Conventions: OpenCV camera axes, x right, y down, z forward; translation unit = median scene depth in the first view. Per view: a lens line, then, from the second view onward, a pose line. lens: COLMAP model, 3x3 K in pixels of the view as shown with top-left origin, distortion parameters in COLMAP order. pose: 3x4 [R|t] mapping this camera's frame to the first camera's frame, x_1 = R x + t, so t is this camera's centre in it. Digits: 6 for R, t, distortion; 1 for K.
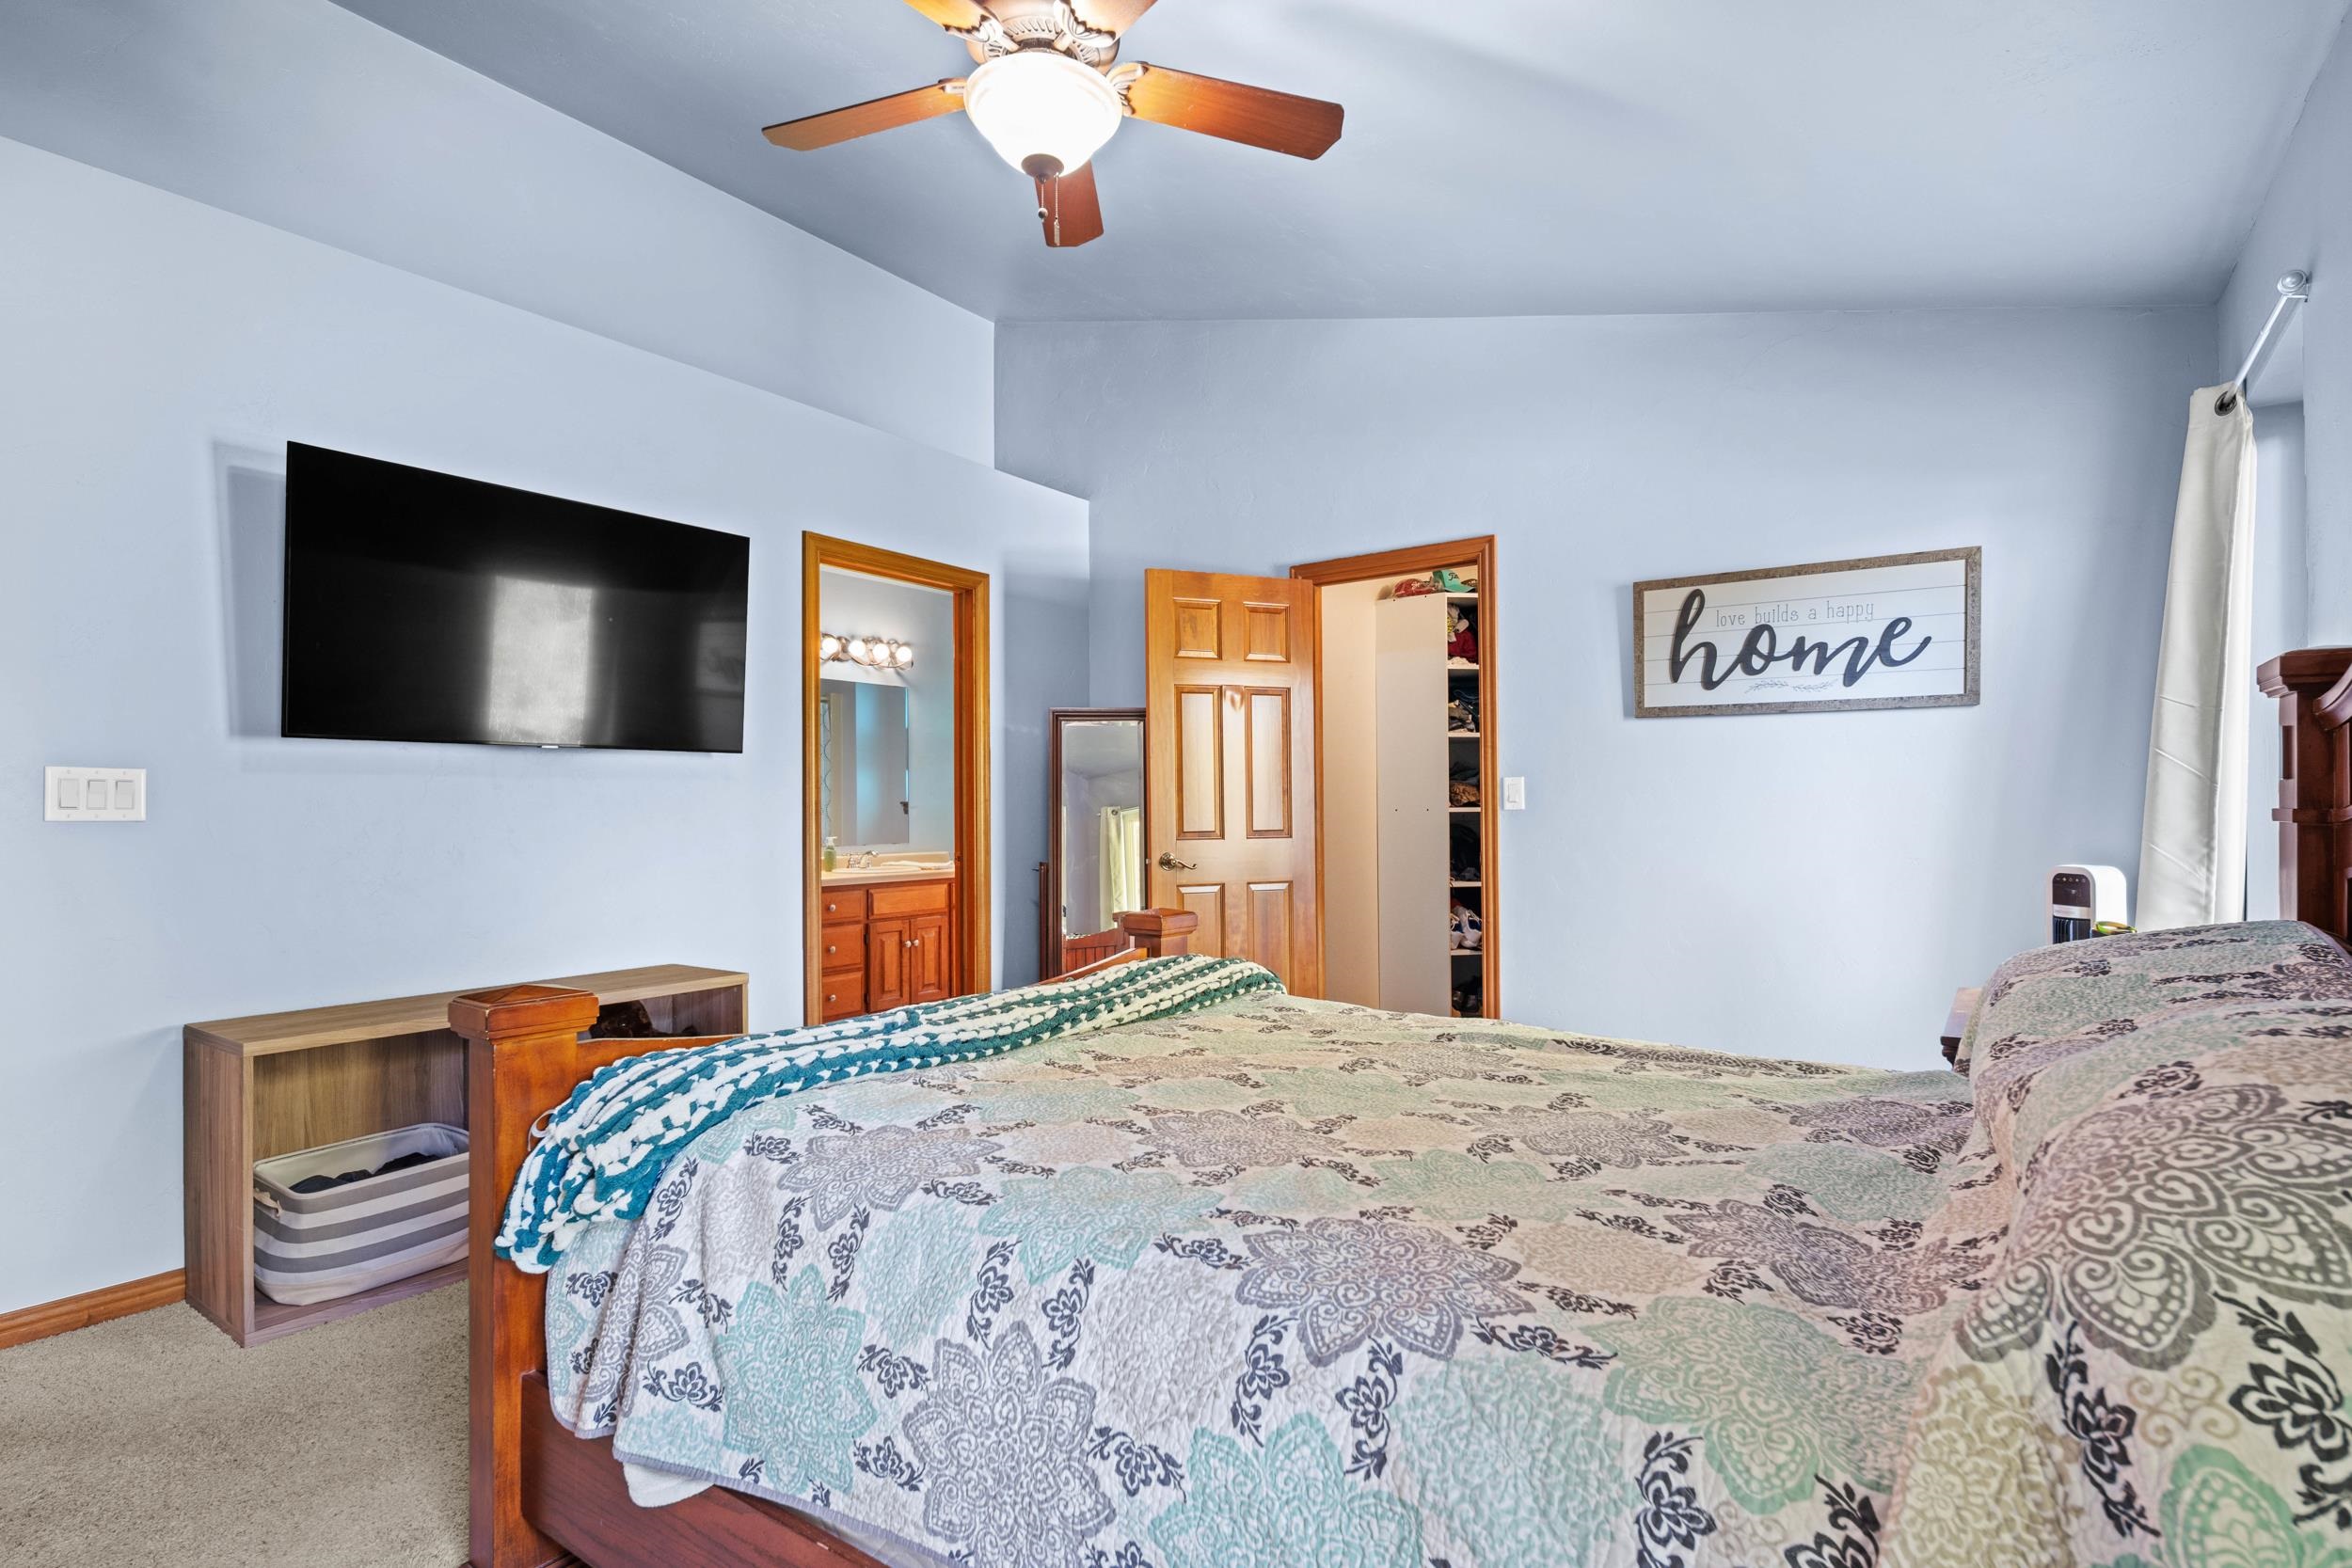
lens RADIAL K [[1142.6, 0, 1166.7], [0, 1142.6, 813.4], [0, 0, 1]] dist [0.004438, -0.001161]
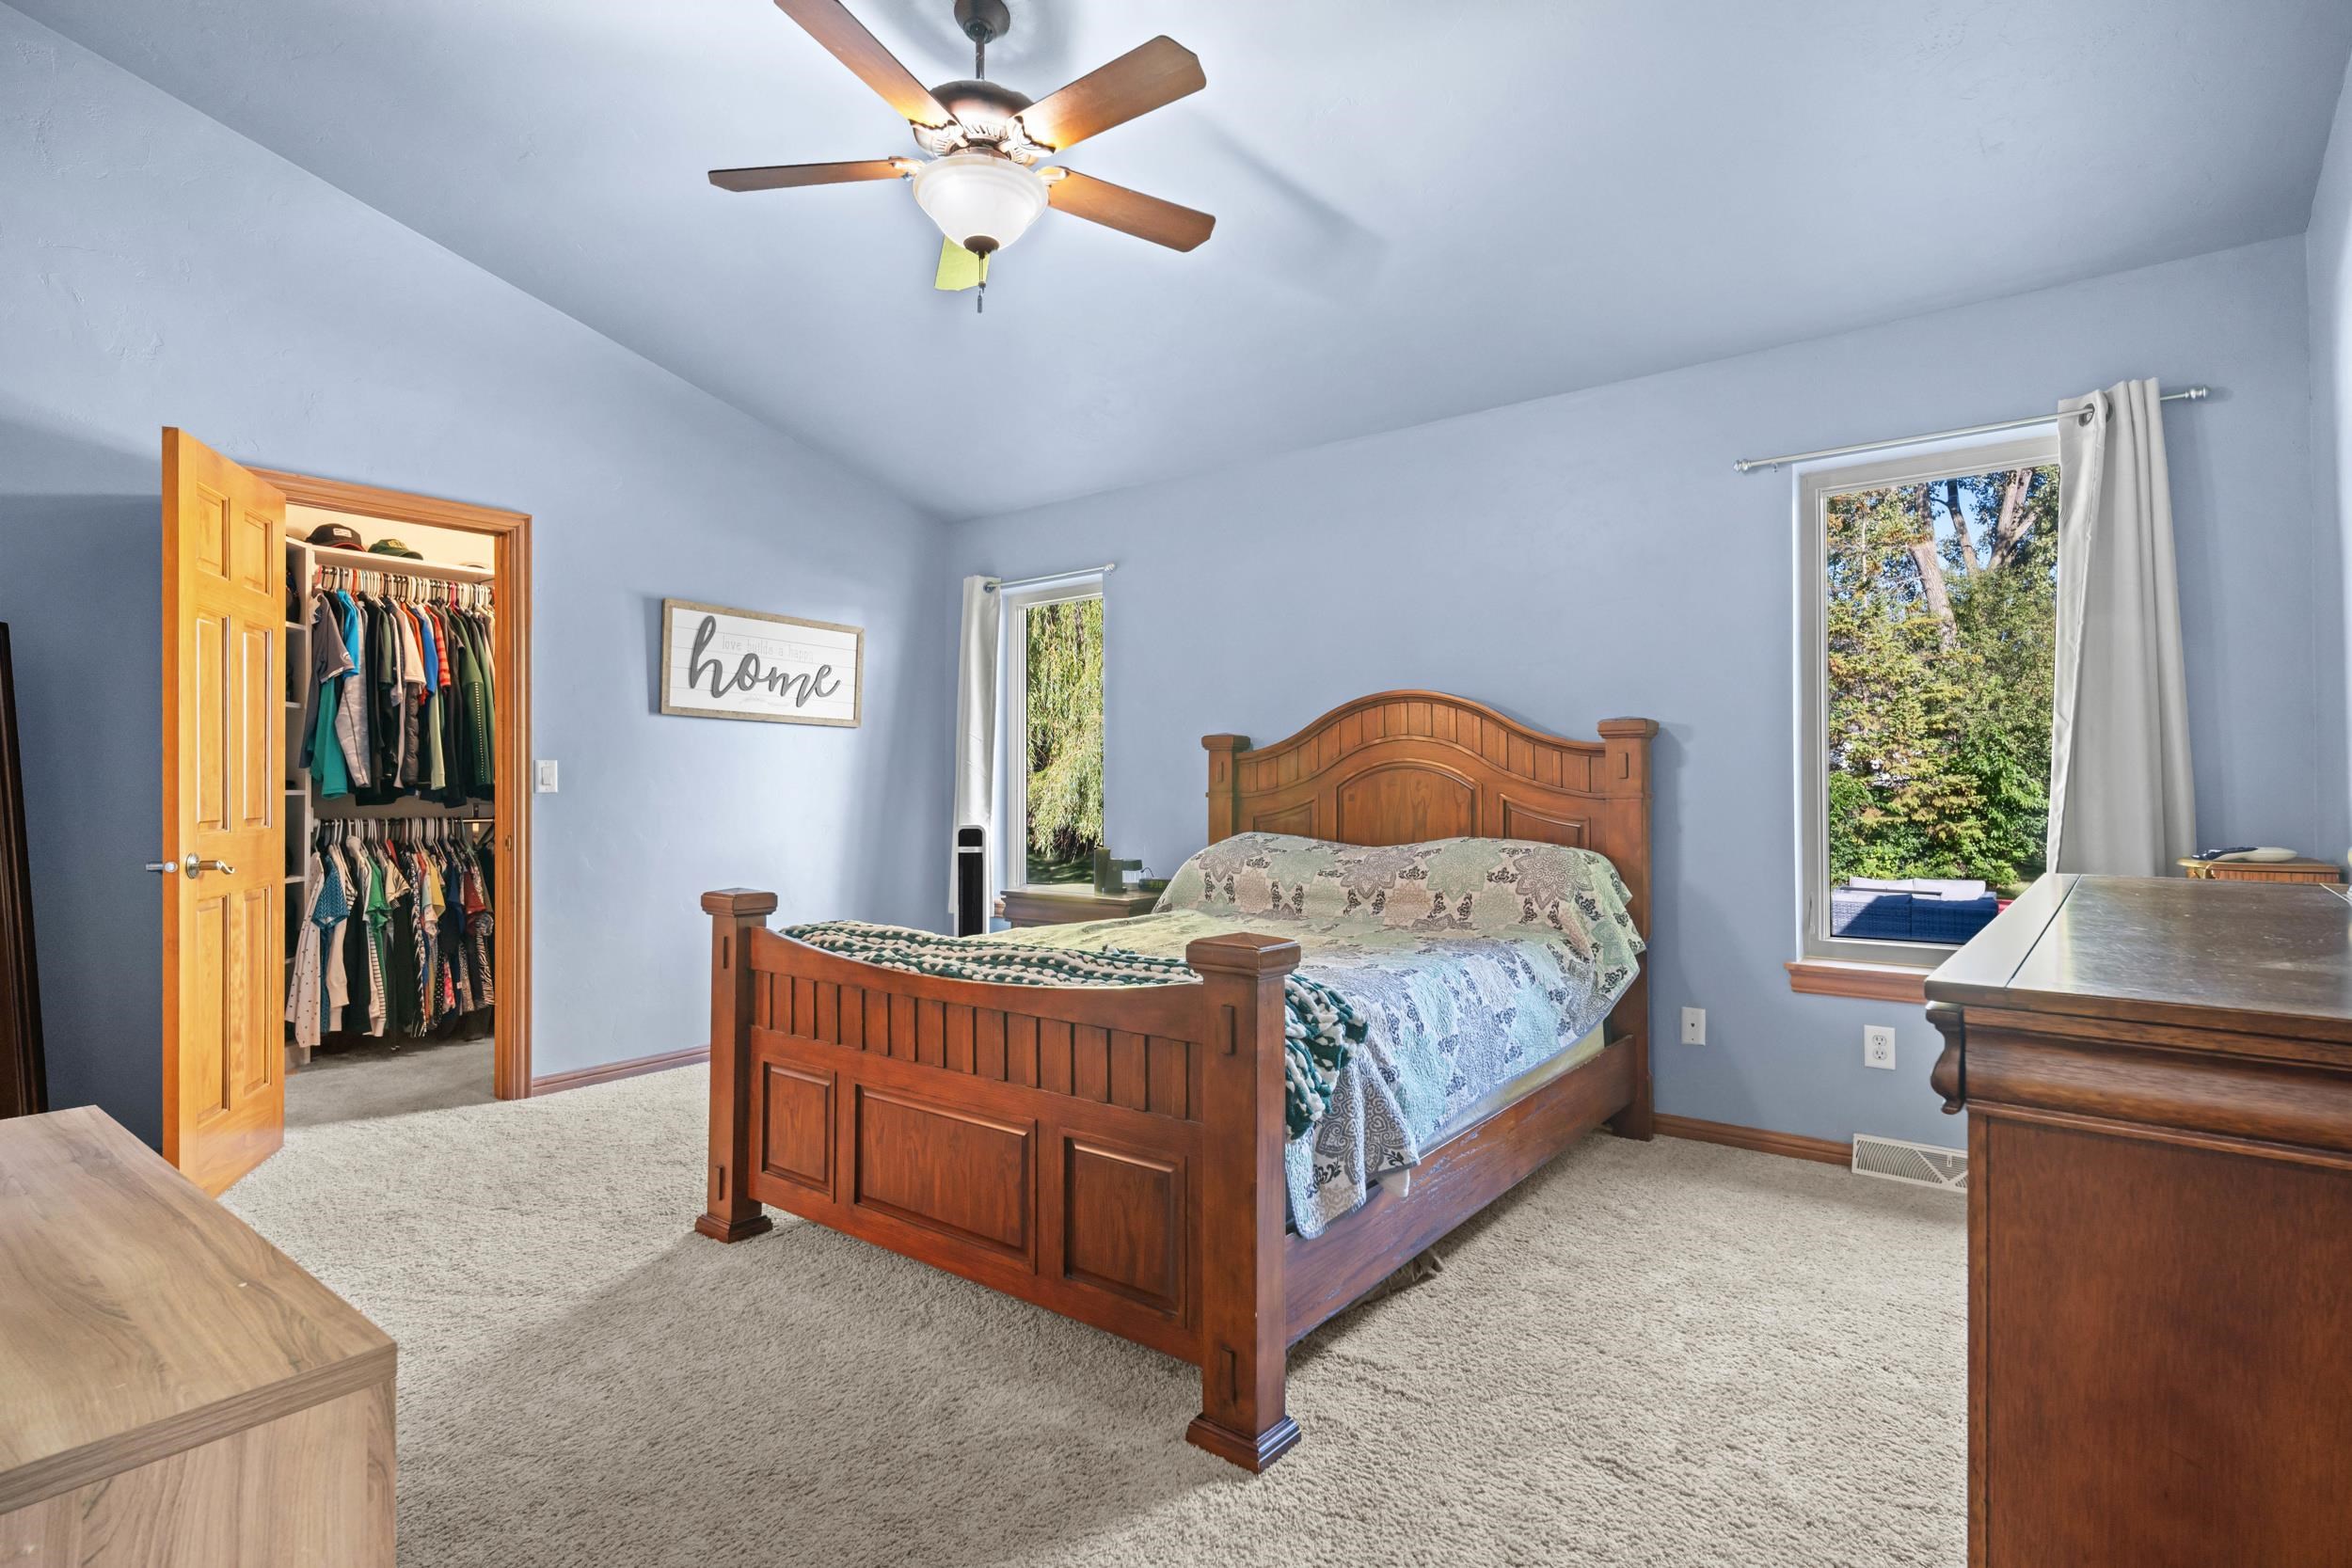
lens RADIAL K [[1142.6, 0, 1166.7], [0, 1142.6, 813.4], [0, 0, 1]] dist [0.004438, -0.001161]
pose [[0.051206, -0.009761, 0.998640, -0.771283], [0.003304, 0.999948, 0.009605, 0.008627], [-0.998683, 0.002807, 0.051236, 0.452970]]
